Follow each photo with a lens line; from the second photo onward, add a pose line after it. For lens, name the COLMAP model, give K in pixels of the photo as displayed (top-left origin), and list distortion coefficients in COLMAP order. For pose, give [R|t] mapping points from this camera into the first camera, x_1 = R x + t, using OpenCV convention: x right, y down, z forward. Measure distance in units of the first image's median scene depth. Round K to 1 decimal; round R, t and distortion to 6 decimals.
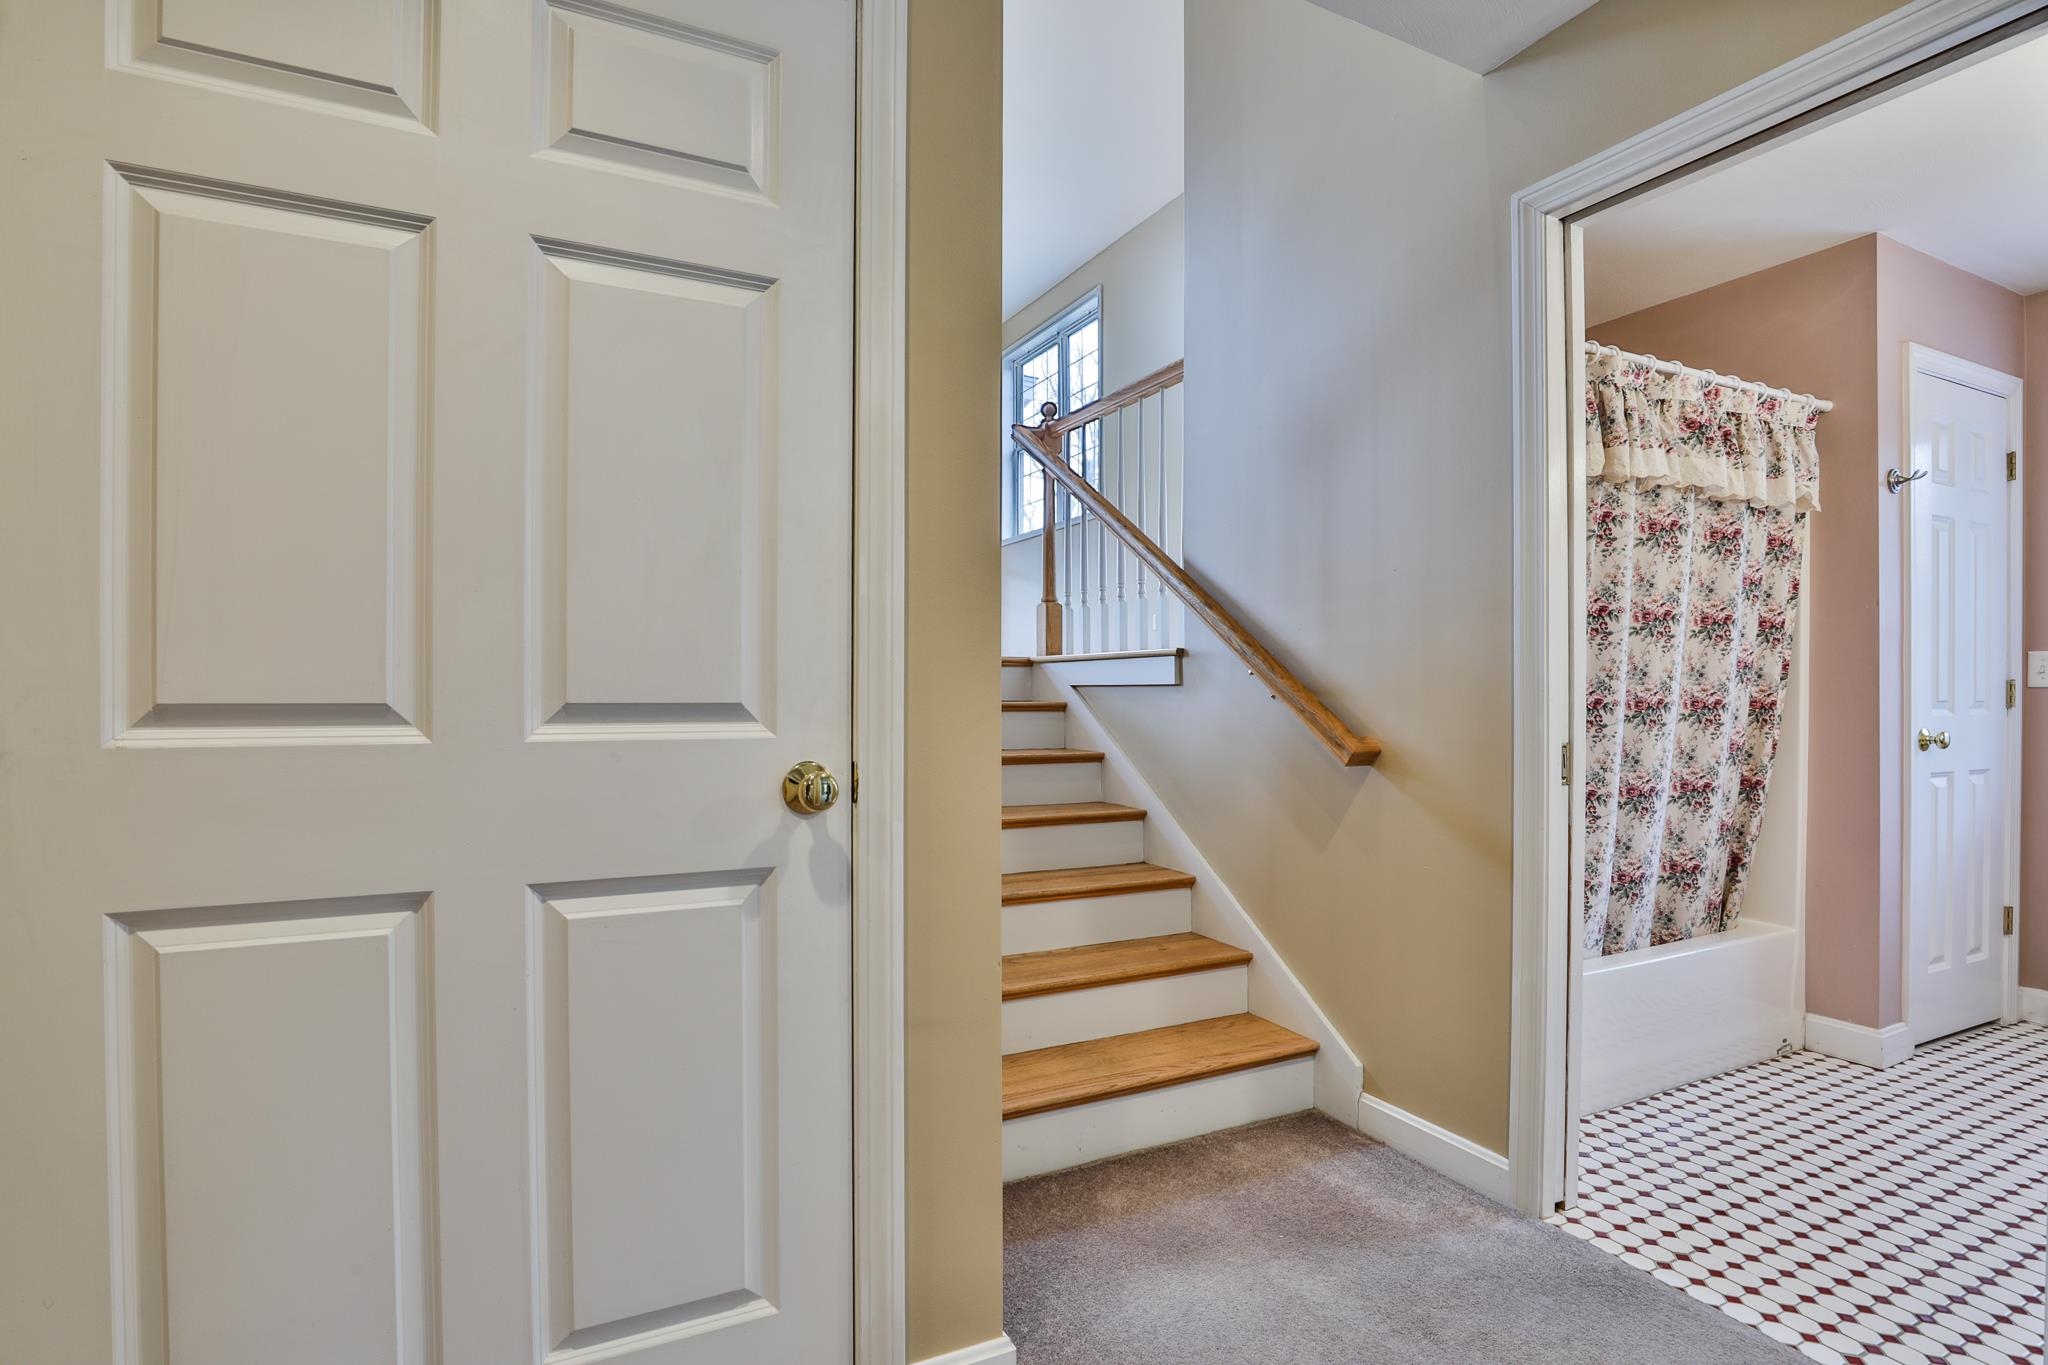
lens RADIAL K [[944.7, 0, 1020.1], [0, 944.7, 691.6], [0, 0, 1]] dist [-0.030062, 0.000713]
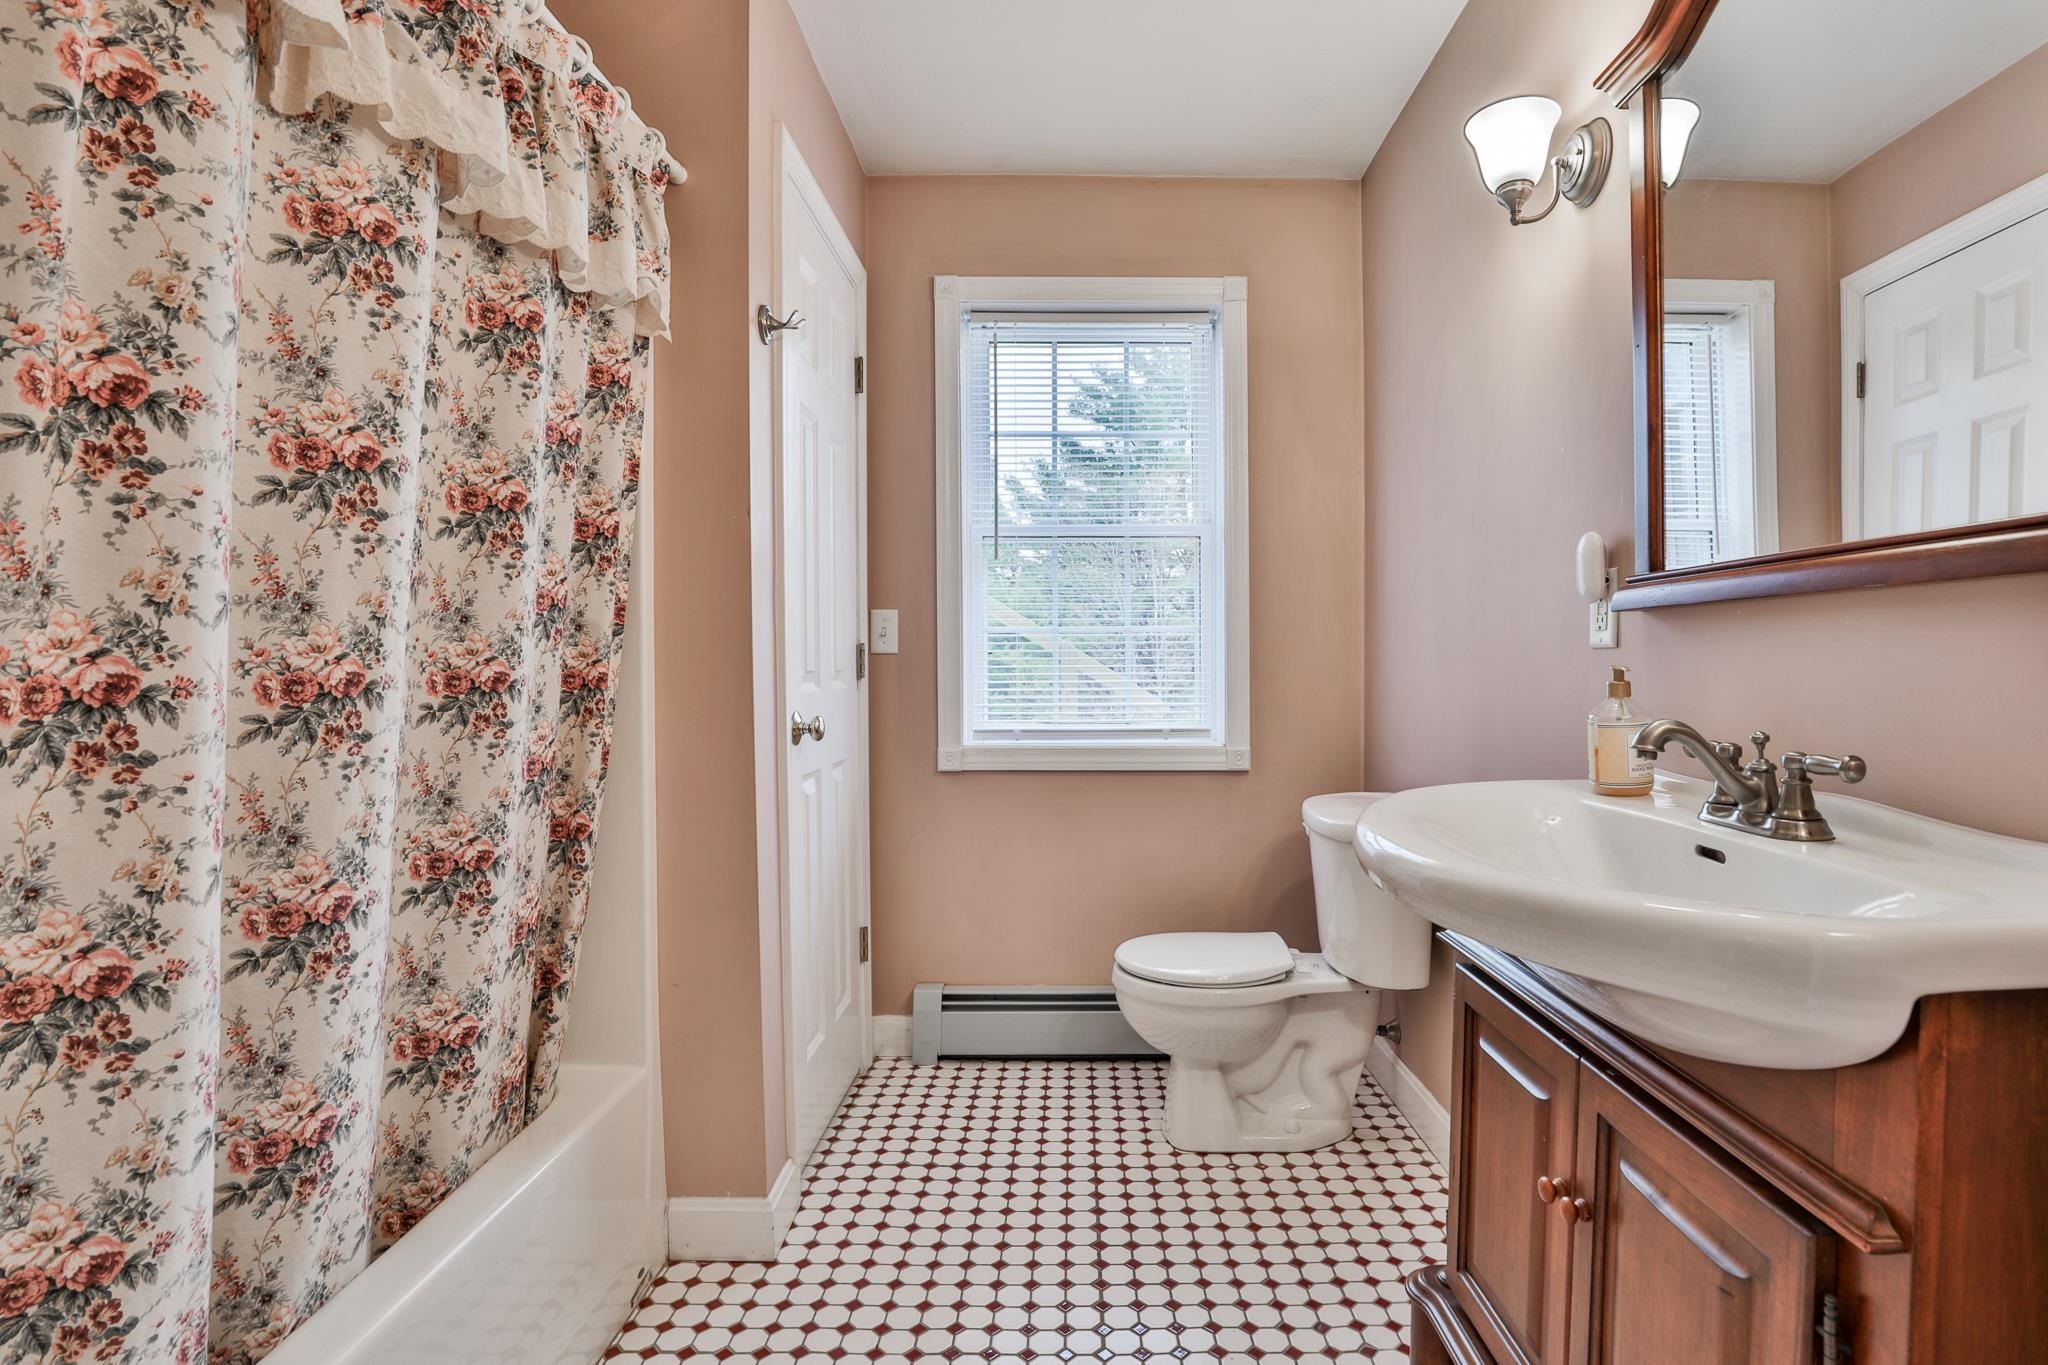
lens RADIAL K [[965.9, 0, 1021.1], [0, 965.9, 677.9], [0, 0, 1]] dist [-0.045775, 0.014490]
pose [[0.456691, -0.018269, 0.889438, 0.440788], [0.010531, 0.999830, 0.015129, 0.006589], [-0.889563, 0.002458, 0.456806, 0.543152]]
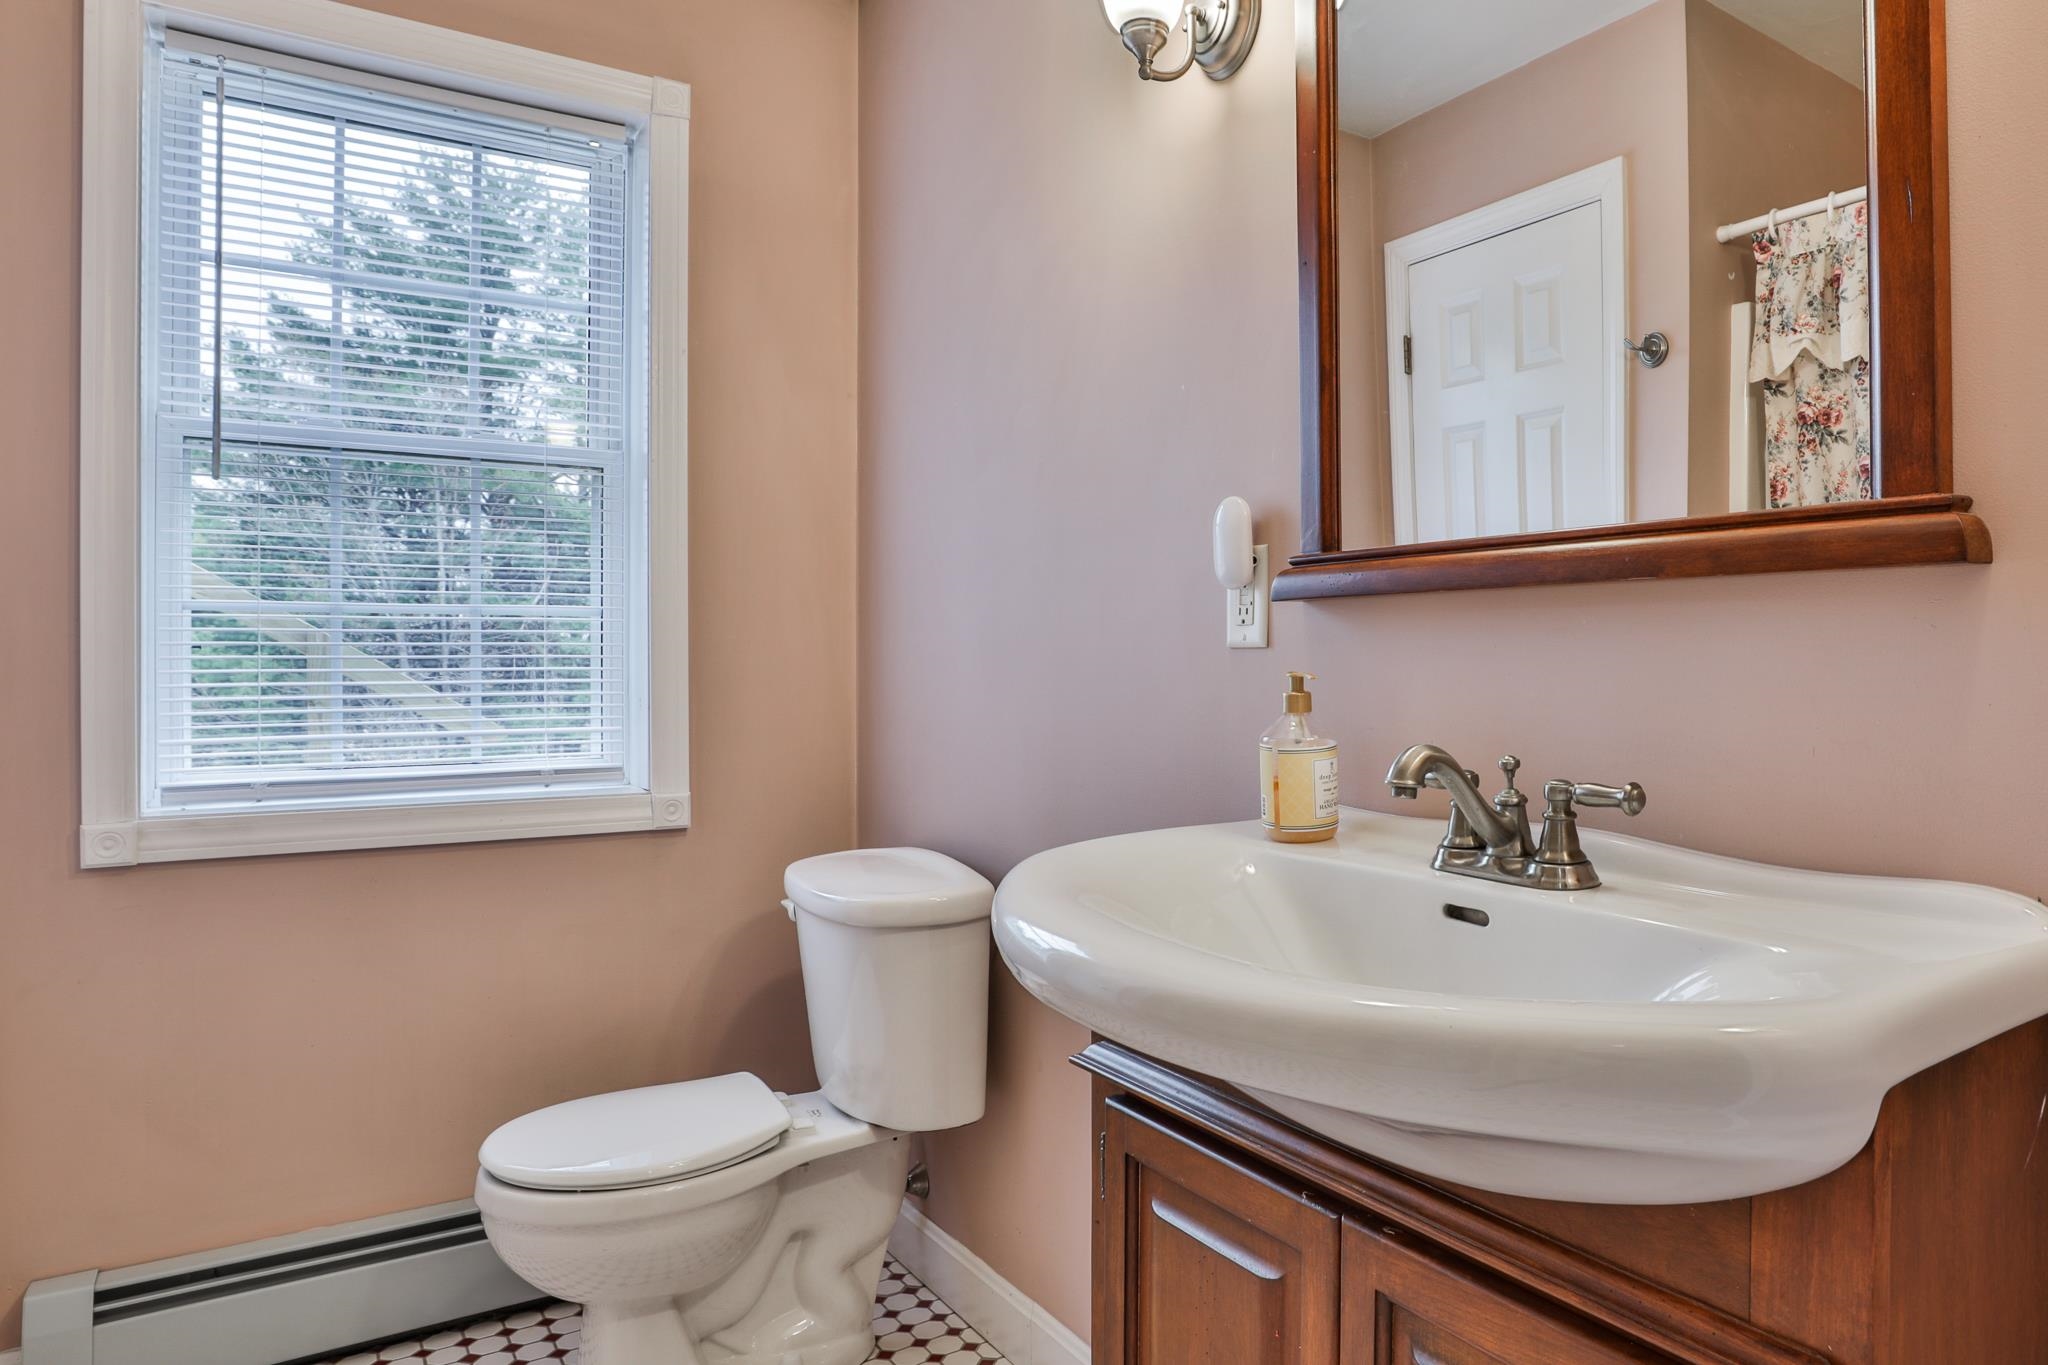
lens RADIAL K [[1213.9, 0, 1027.3], [0, 1213.9, 648.7], [0, 0, 1]] dist [-0.050951, 0.021273]
pose [[-0.170603, 0.002210, 0.985337, 0.509974], [0.008360, 0.999965, -0.000796, 0.003591], [-0.985304, 0.008102, -0.170616, 0.619965]]
